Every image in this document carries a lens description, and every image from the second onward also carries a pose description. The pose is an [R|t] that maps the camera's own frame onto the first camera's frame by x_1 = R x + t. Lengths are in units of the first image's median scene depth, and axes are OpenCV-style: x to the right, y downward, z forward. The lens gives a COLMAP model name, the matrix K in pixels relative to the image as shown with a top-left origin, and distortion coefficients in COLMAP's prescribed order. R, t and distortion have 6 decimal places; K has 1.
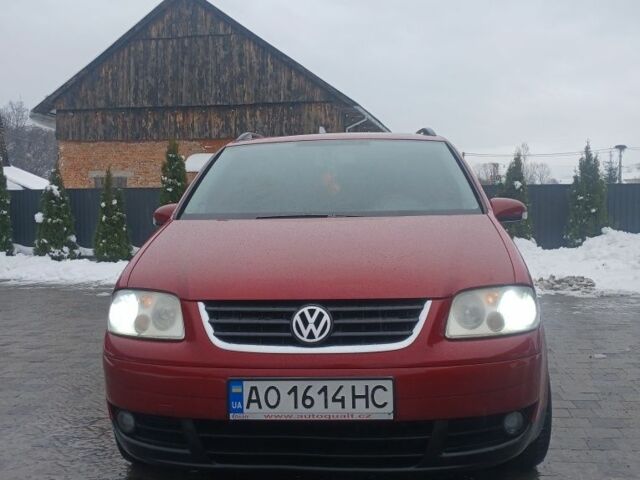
lens RADIAL K [[648.6, 0, 320.0], [0, 648.6, 240.0], [0, 0, 1]] dist [0.125522, -0.306917]
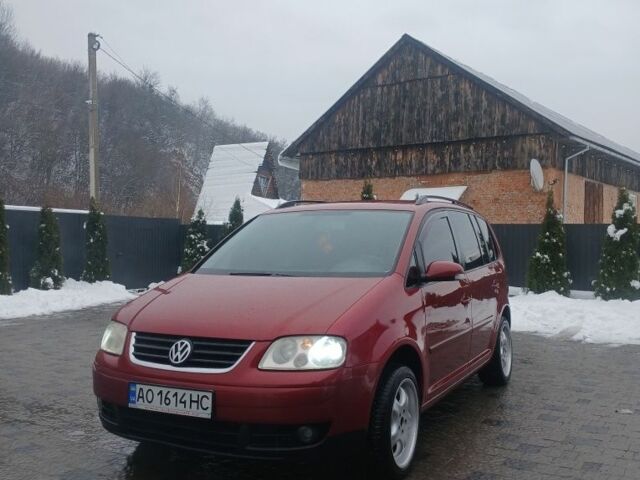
lens RADIAL K [[648.6, 0, 320.0], [0, 648.6, 240.0], [0, 0, 1]] dist [0.125522, -0.306917]
pose [[0.915181, 0.013788, -0.402808, 0.520226], [-0.028668, 0.999110, -0.030936, -0.055560], [0.402023, 0.039860, 0.914762, -0.169477]]
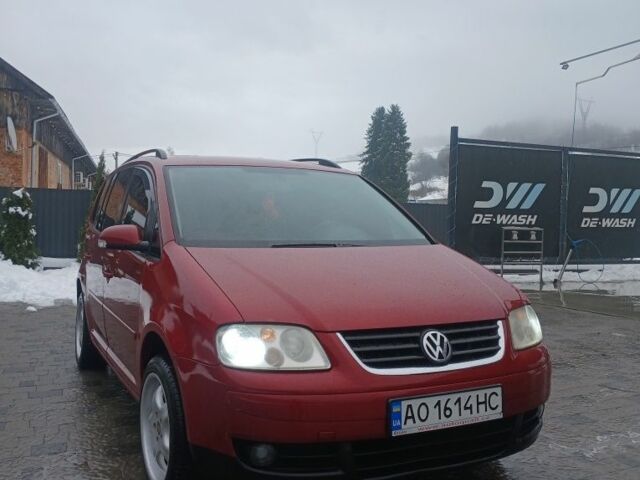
lens RADIAL K [[648.6, 0, 320.0], [0, 648.6, 240.0], [0, 0, 1]] dist [0.125522, -0.306917]
pose [[0.856840, 0.009107, 0.515502, -0.458805], [-0.008673, 0.999957, -0.003249, -0.032800], [-0.515509, -0.001687, 0.856882, 0.054863]]
